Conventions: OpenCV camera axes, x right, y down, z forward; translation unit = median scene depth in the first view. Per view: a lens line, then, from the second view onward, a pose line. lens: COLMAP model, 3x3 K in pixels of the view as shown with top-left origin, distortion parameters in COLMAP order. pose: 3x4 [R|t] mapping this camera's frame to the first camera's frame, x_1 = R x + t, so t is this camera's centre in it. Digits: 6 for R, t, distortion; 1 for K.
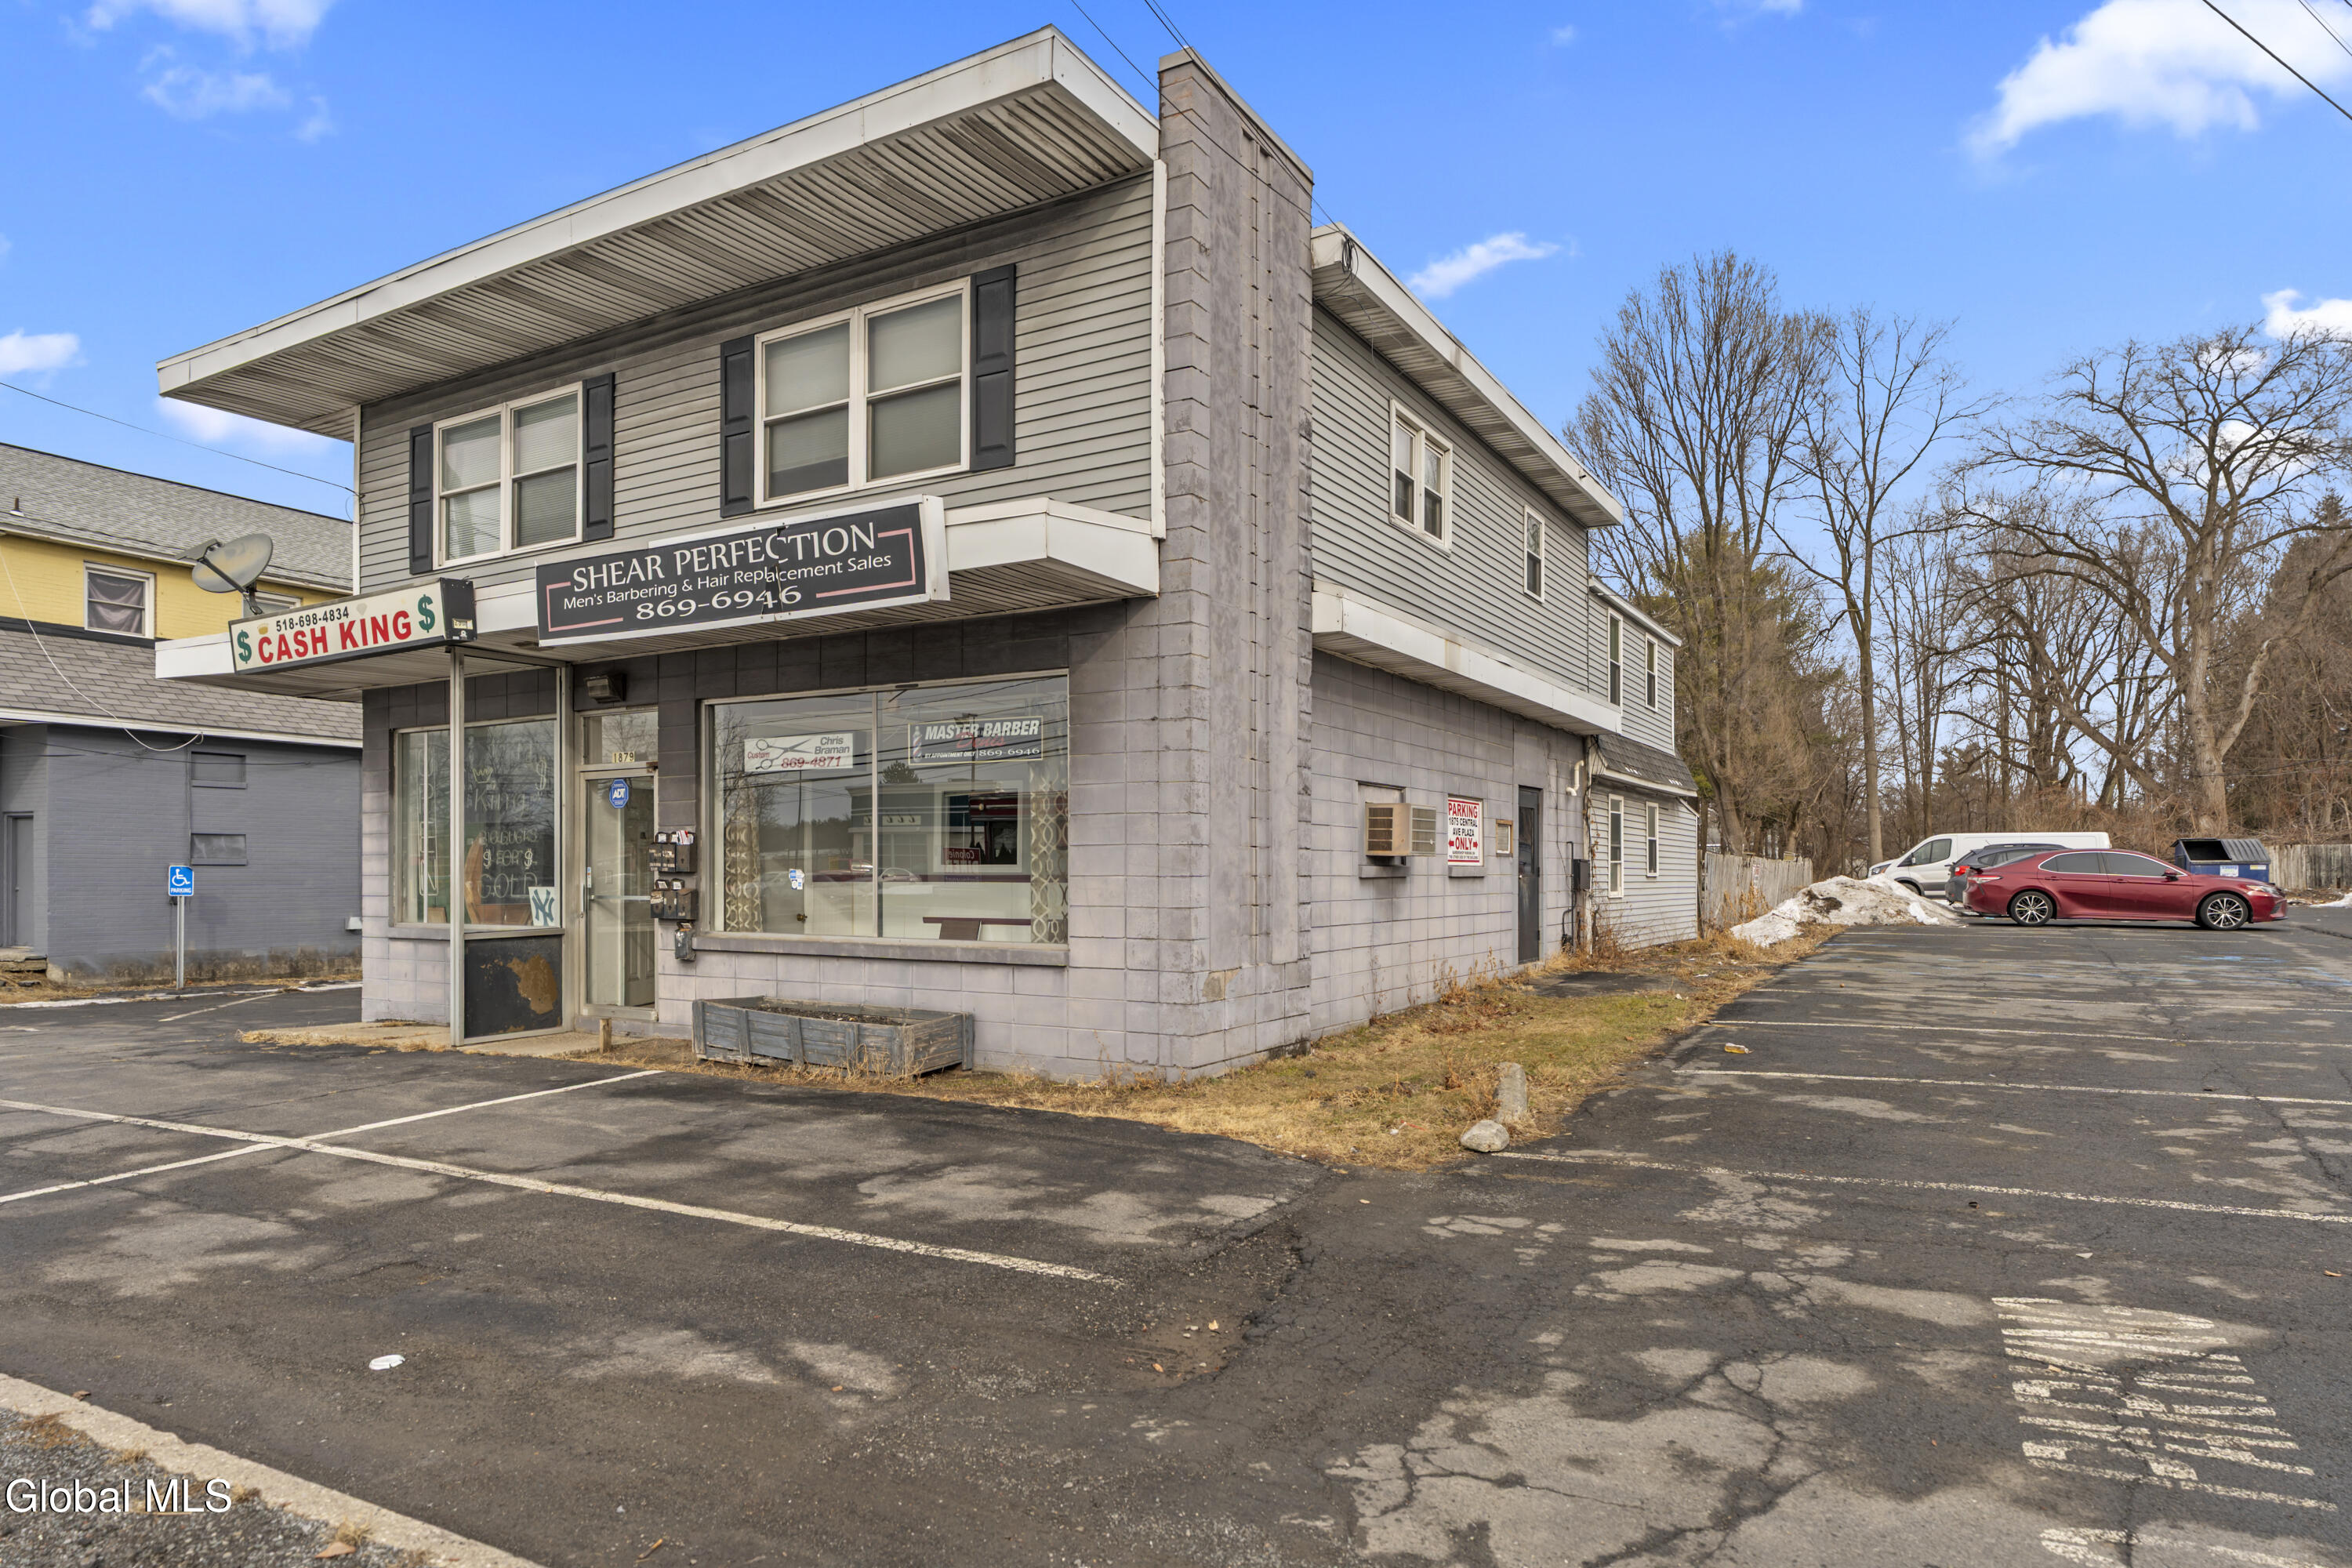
lens RADIAL K [[1417.6, 0, 1155.8], [0, 1417.6, 847.2], [0, 0, 1]] dist [0.003699, 0.003568]
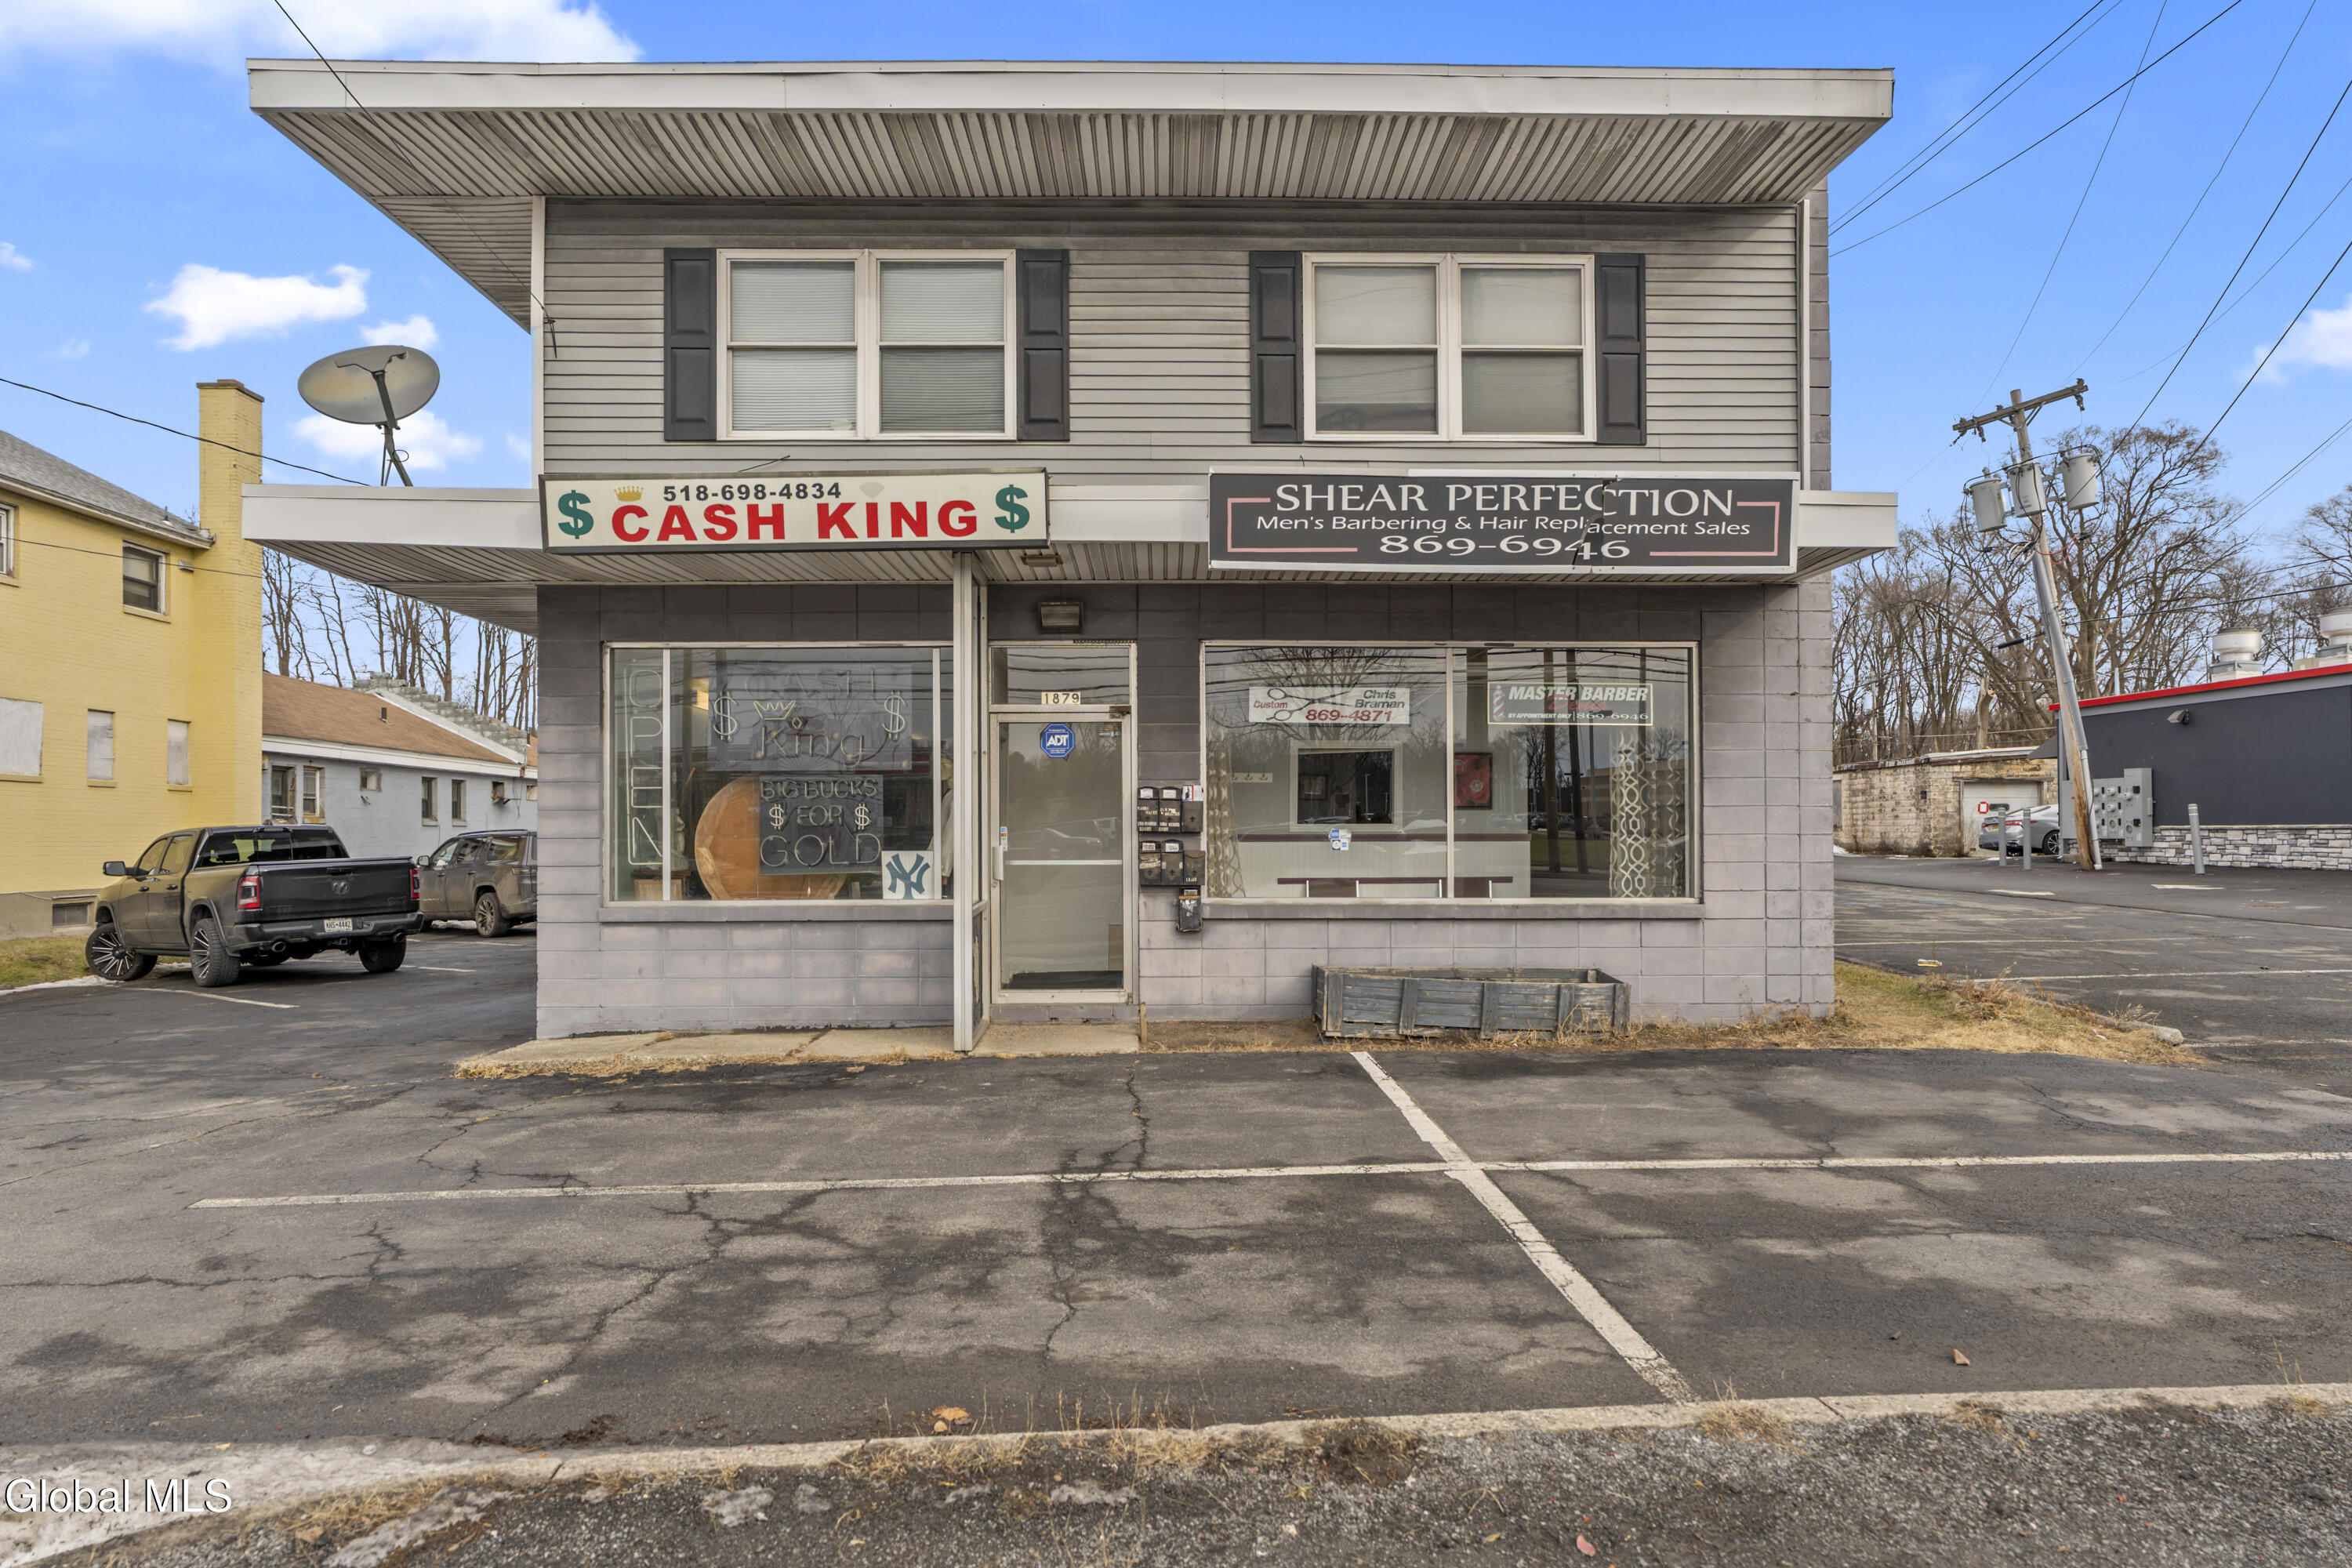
lens RADIAL K [[1321.2, 0, 1186.1], [0, 1321.2, 798.0], [0, 0, 1]] dist [-0.002907, -0.000282]
pose [[0.845066, 0.010194, 0.534565, -0.861993], [-0.006900, 0.999943, -0.008159, 0.003311], [-0.534617, 0.003206, 0.845088, 0.335109]]
